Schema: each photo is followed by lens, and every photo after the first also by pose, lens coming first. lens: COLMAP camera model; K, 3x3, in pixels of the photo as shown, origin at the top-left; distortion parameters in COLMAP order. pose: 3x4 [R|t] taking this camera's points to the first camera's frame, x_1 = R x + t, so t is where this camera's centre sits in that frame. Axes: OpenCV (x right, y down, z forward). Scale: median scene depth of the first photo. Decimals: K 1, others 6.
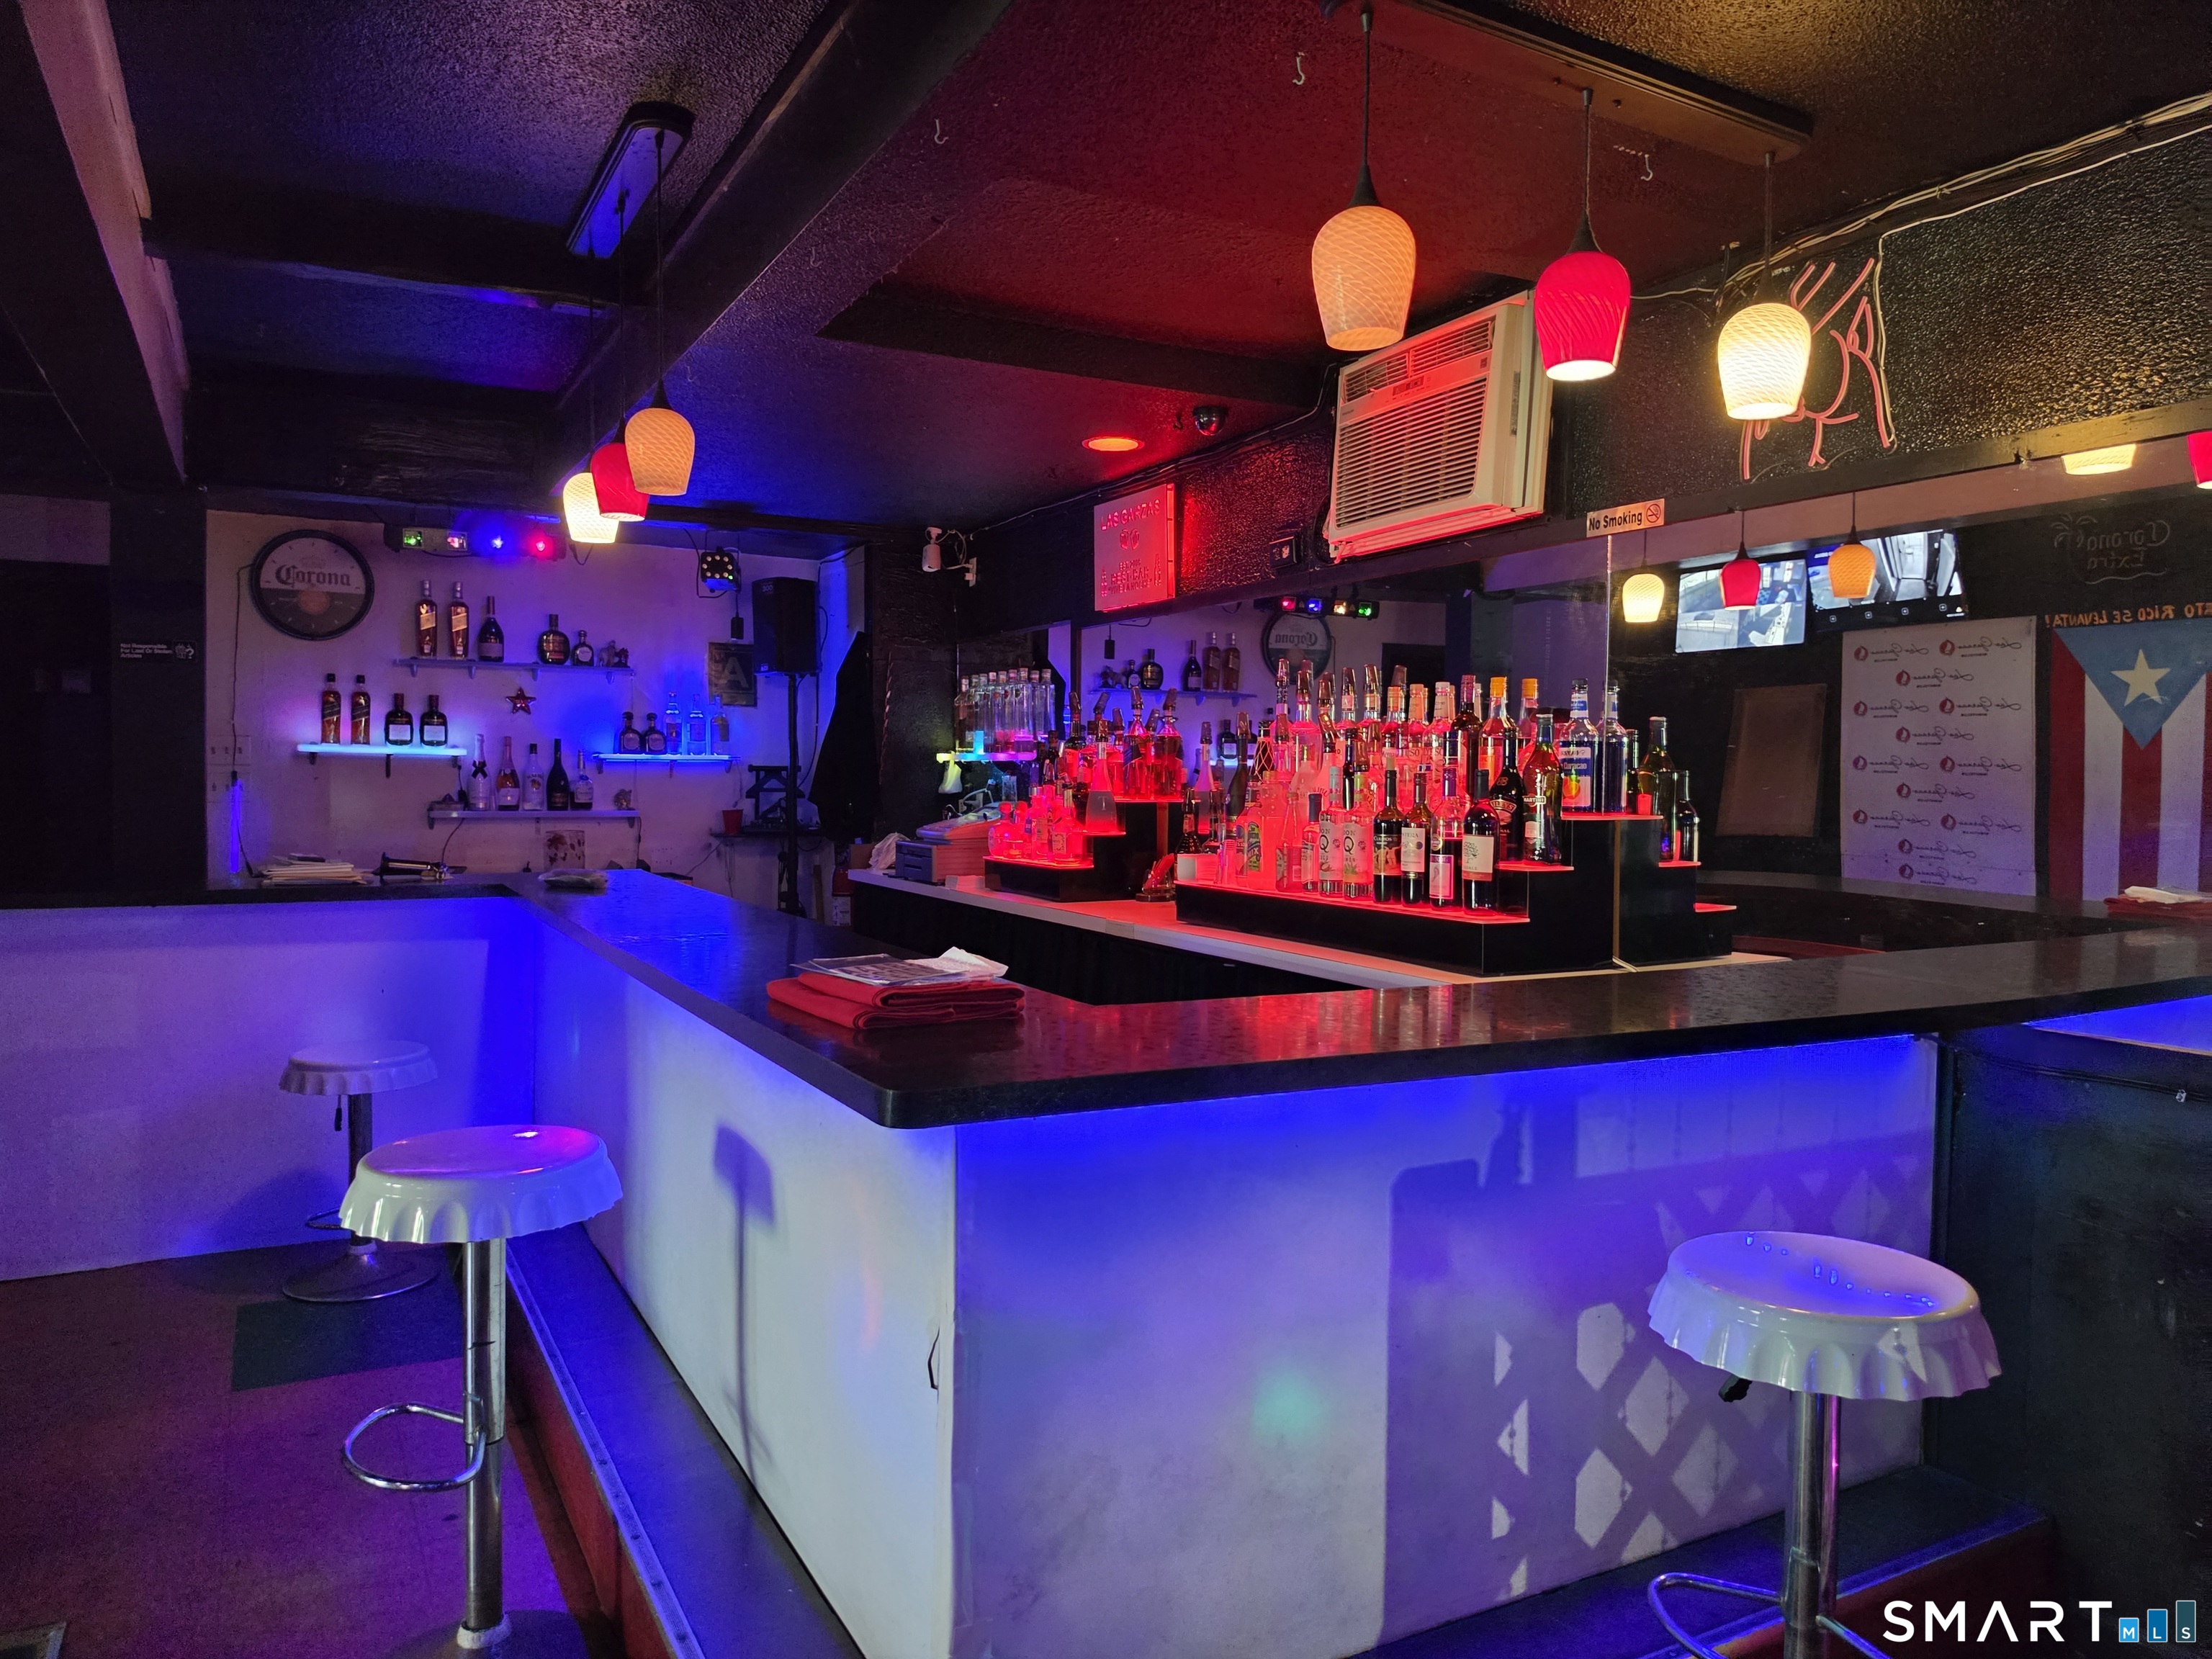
lens RADIAL K [[1485.7, 0, 1106.0], [0, 1485.7, 829.5], [0, 0, 1]] dist [0.003211, -0.000110]
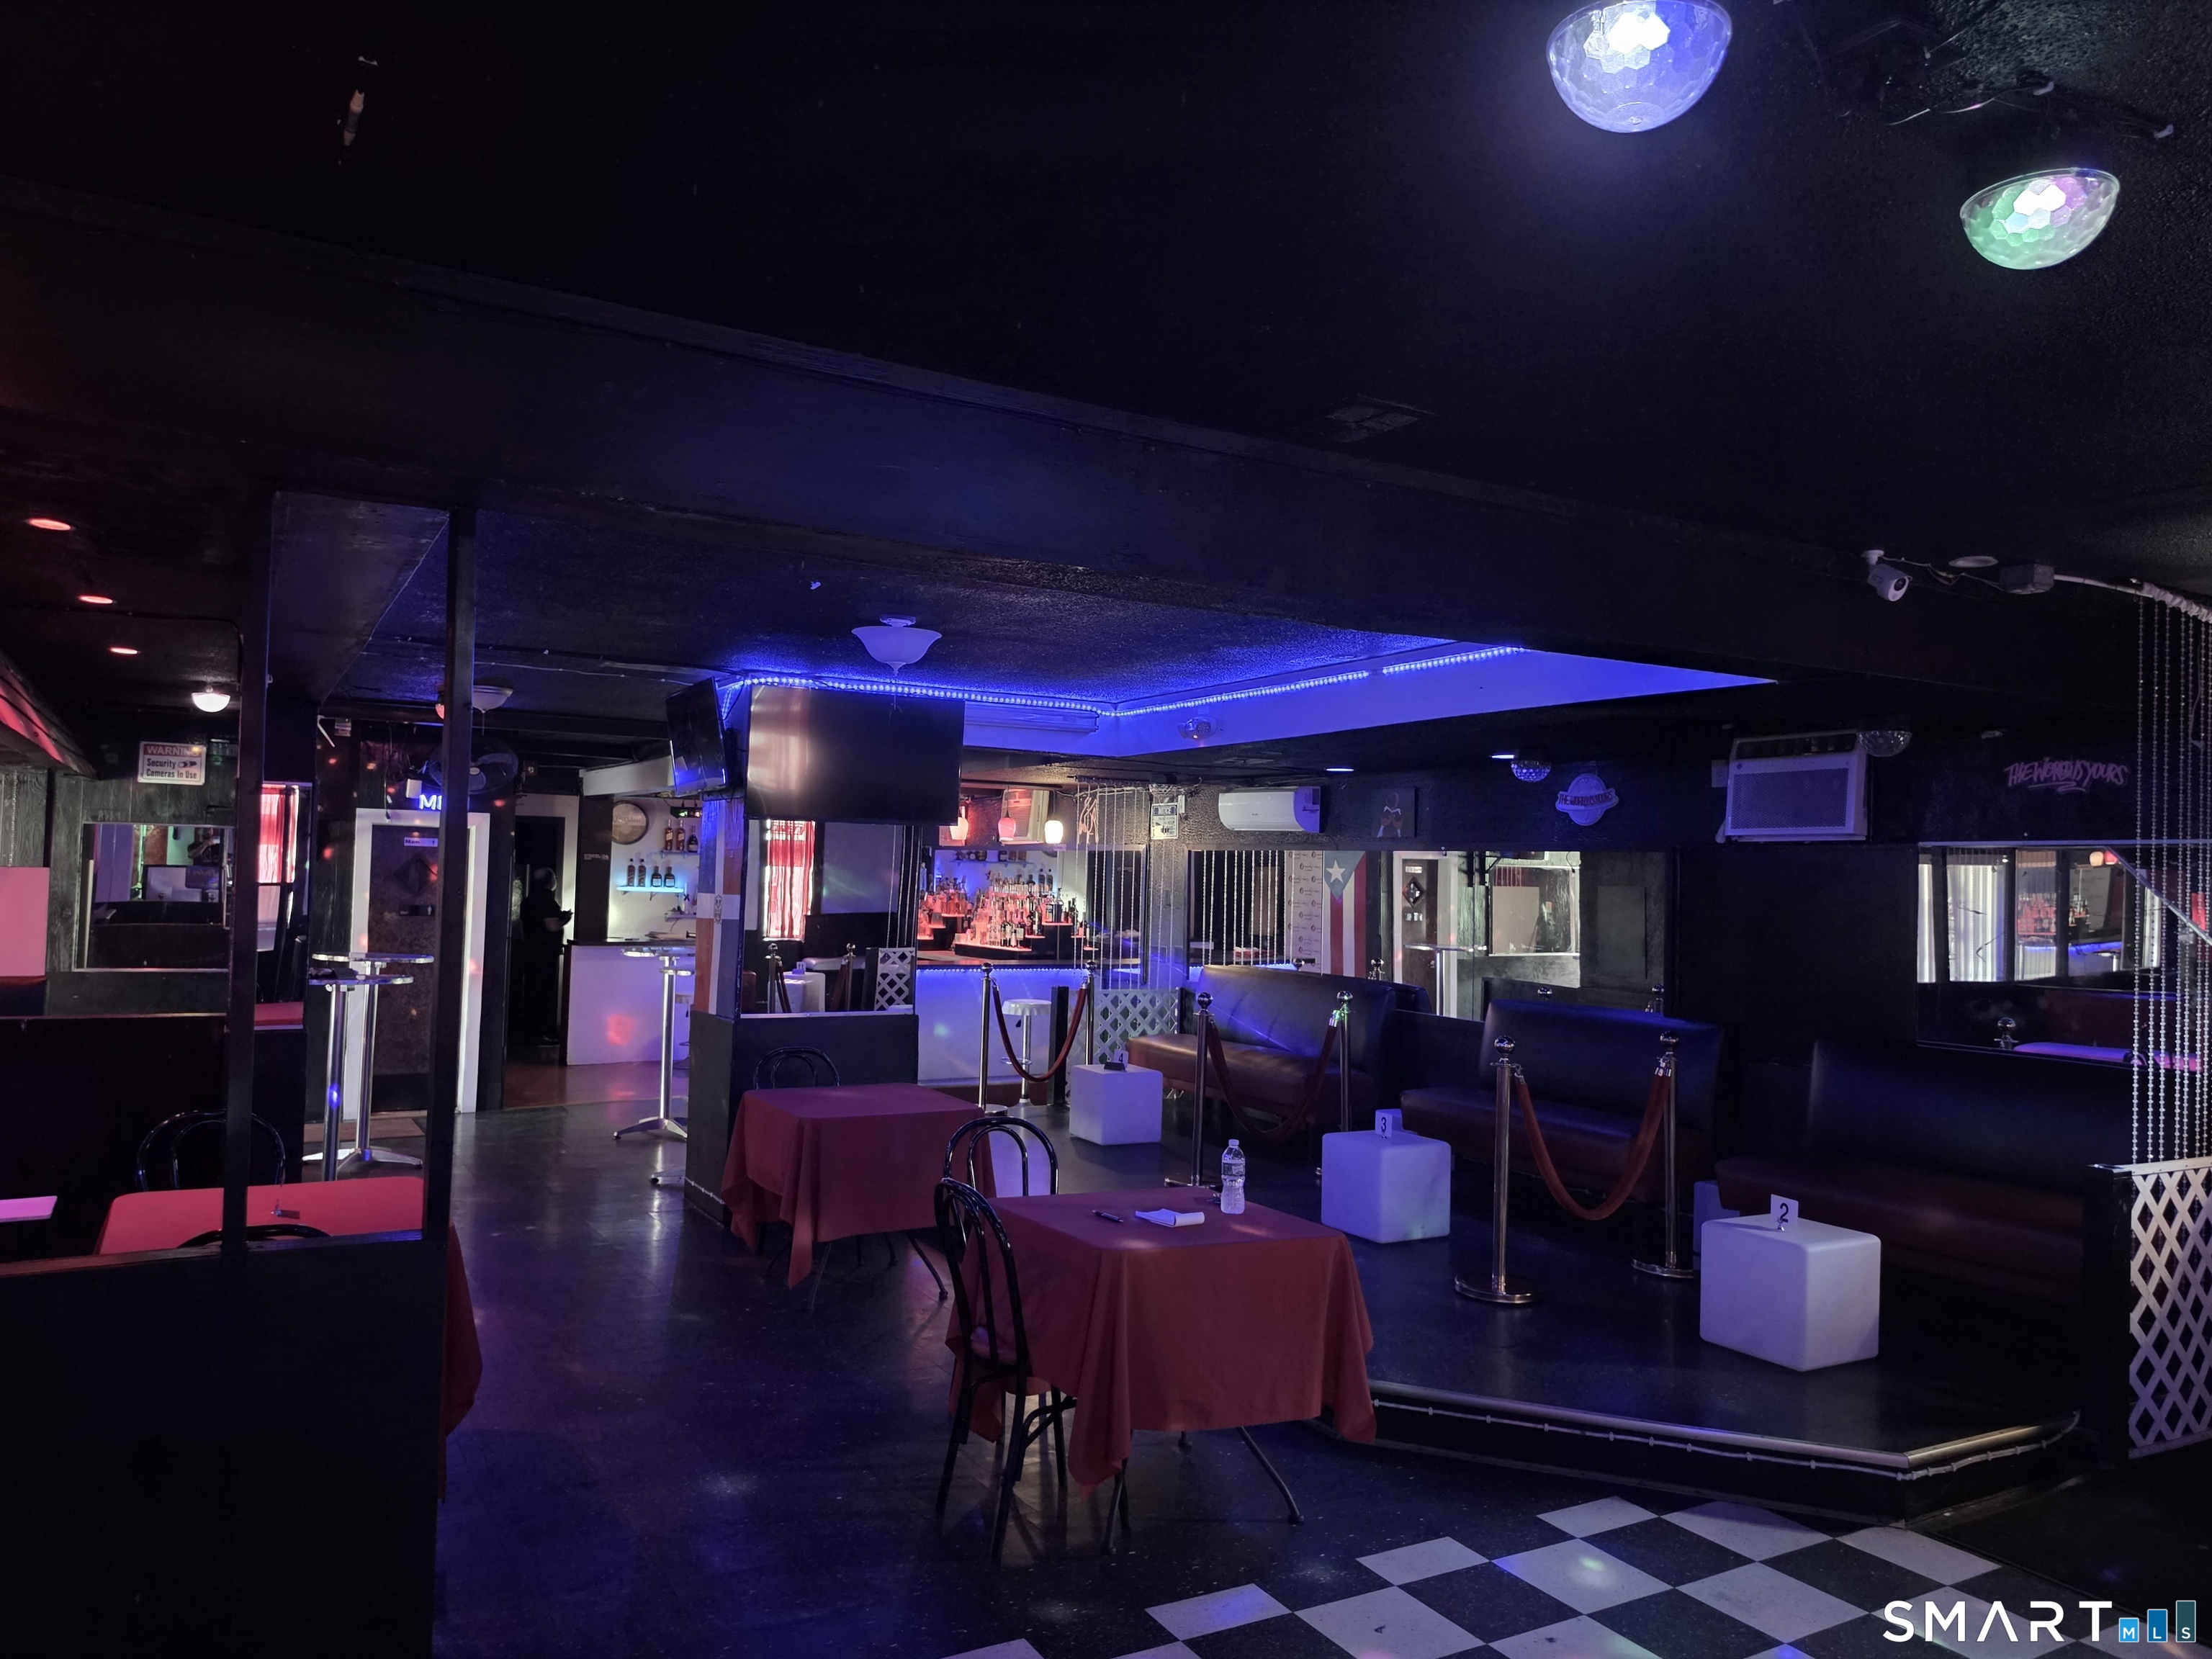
lens RADIAL K [[1485.7, 0, 1106.0], [0, 1485.7, 829.5], [0, 0, 1]] dist [0.003211, -0.000110]
pose [[0.998992, 0.018123, 0.041073, 0.277642], [-0.015243, 0.997474, -0.069373, 0.010898], [-0.042227, 0.068677, 0.996745, -2.522508]]
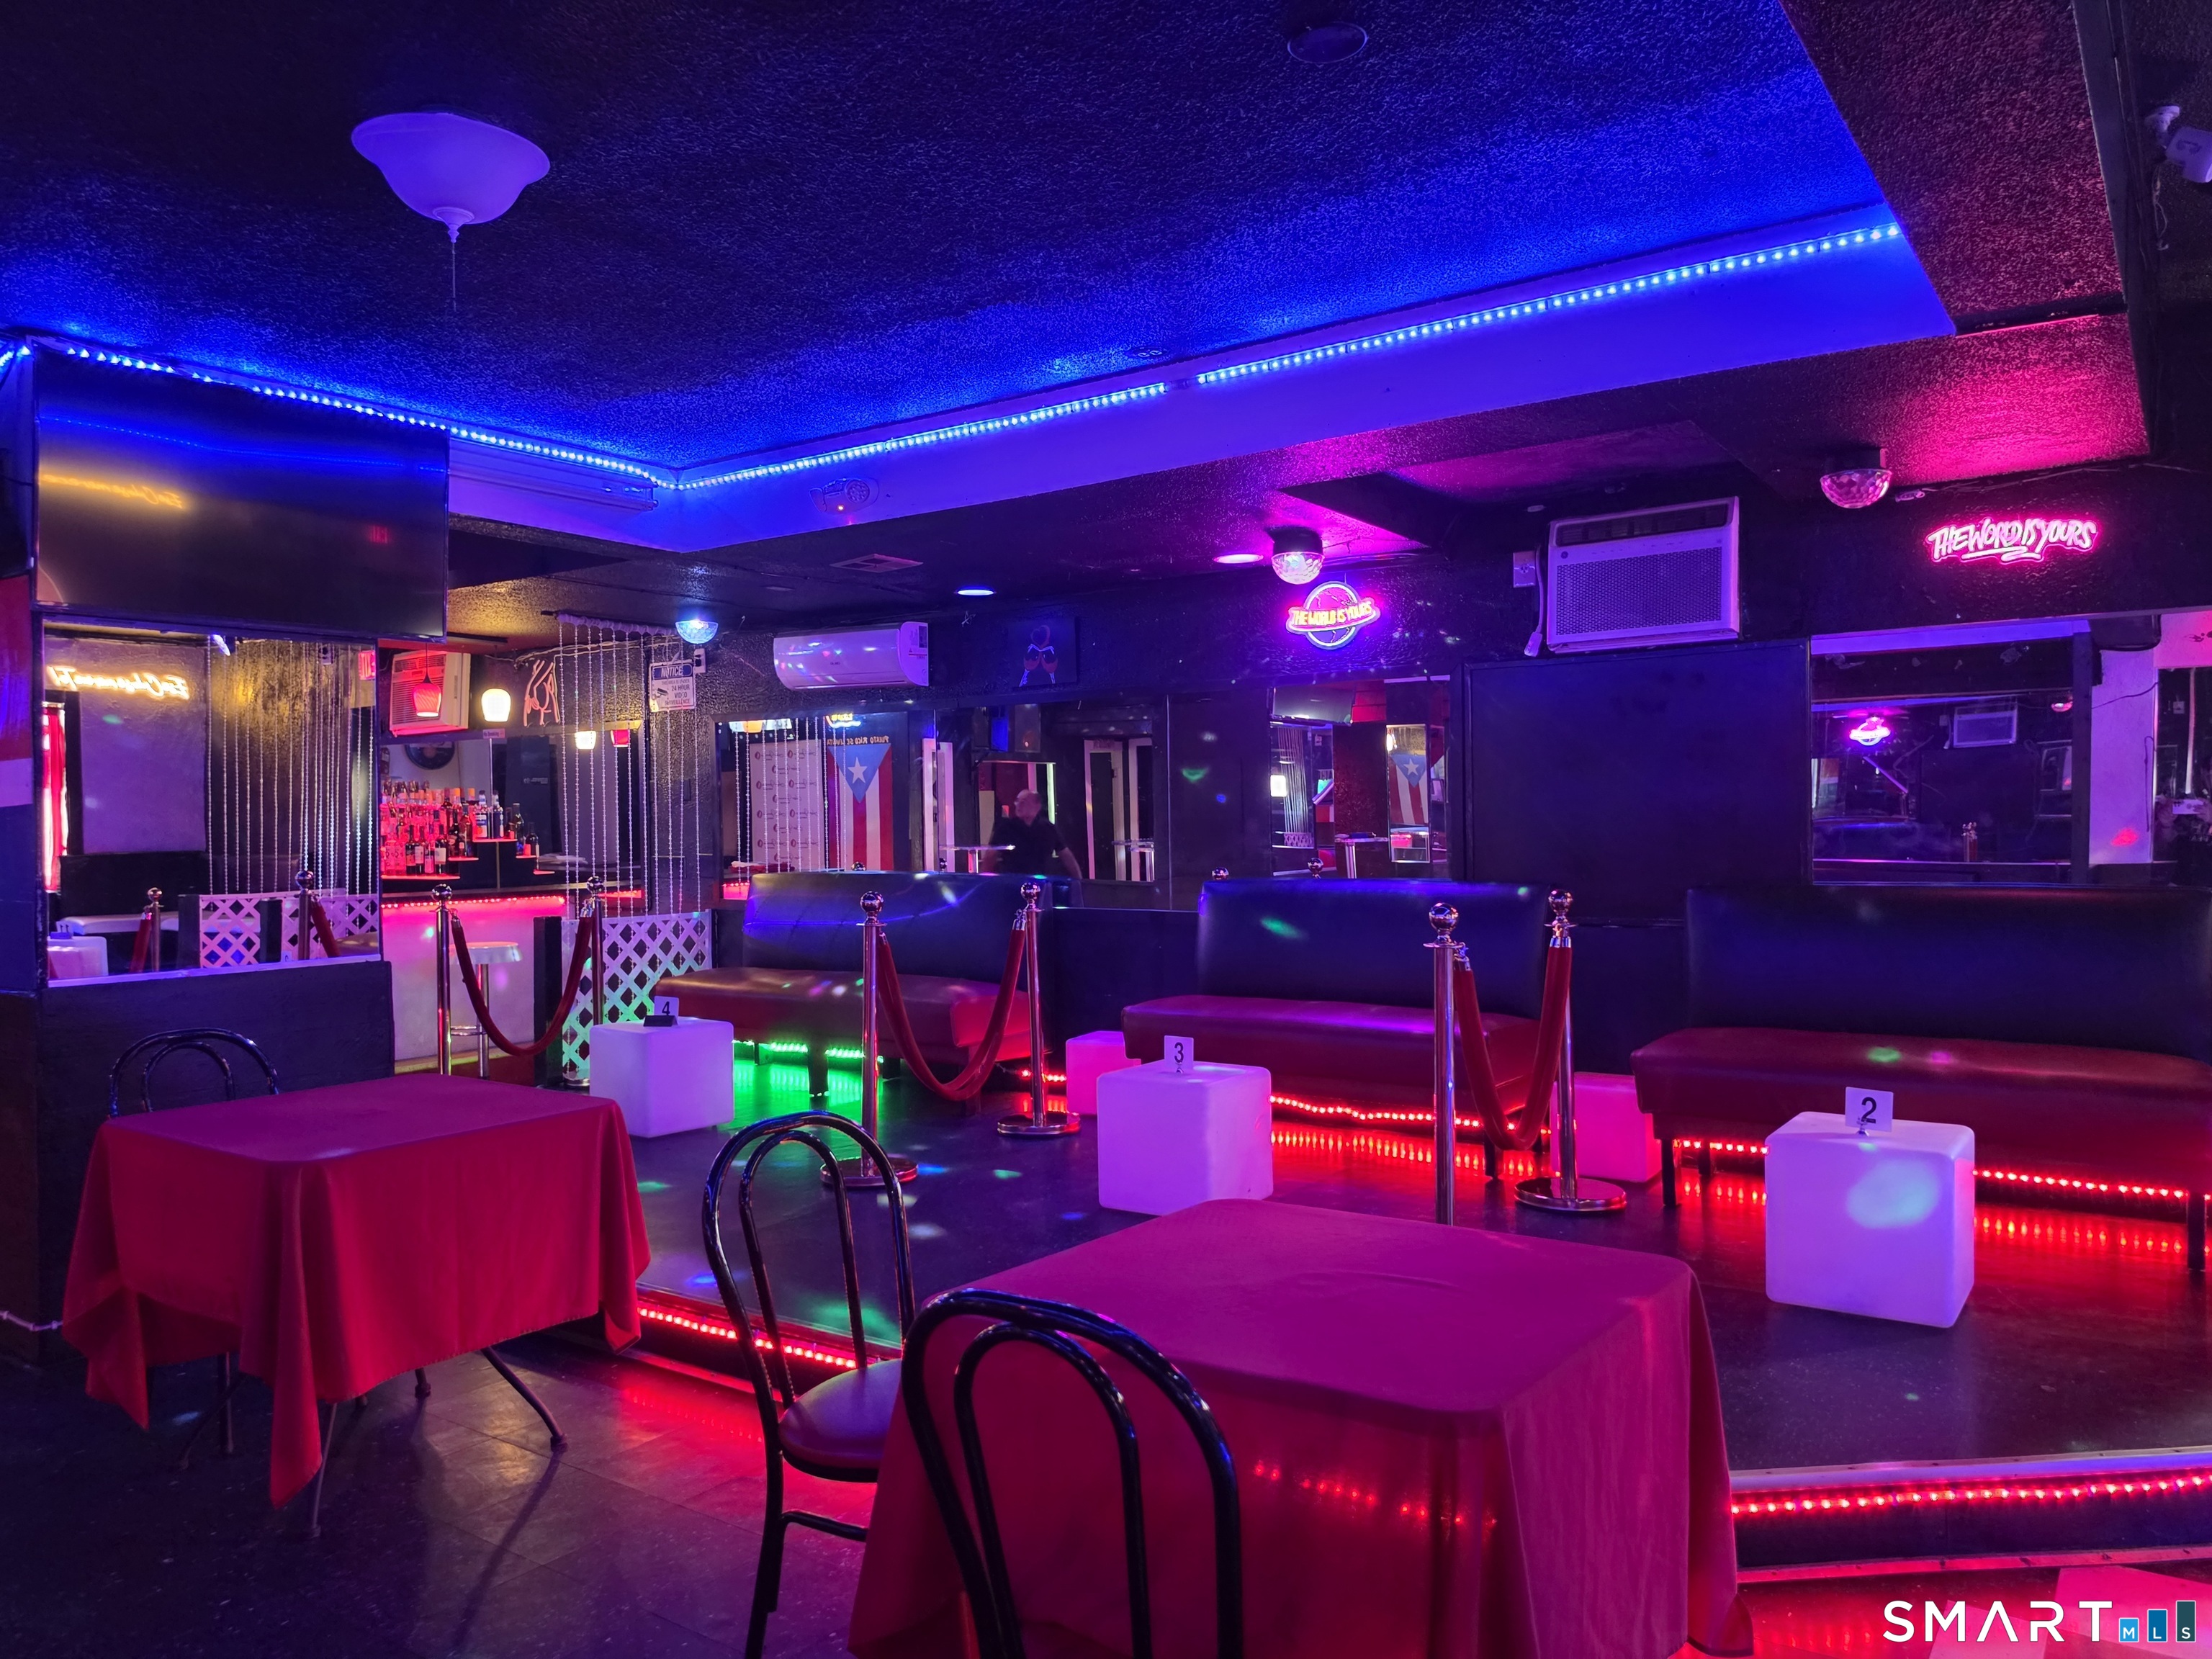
lens RADIAL K [[1521.1, 0, 1105.9], [0, 1521.1, 860.7], [0, 0, 1]] dist [0.030438, -0.000963]
pose [[0.890695, -0.038628, 0.452957, 0.053319], [0.043533, 0.999052, -0.000405, 0.071707], [-0.452511, 0.020079, 0.891532, -1.834088]]
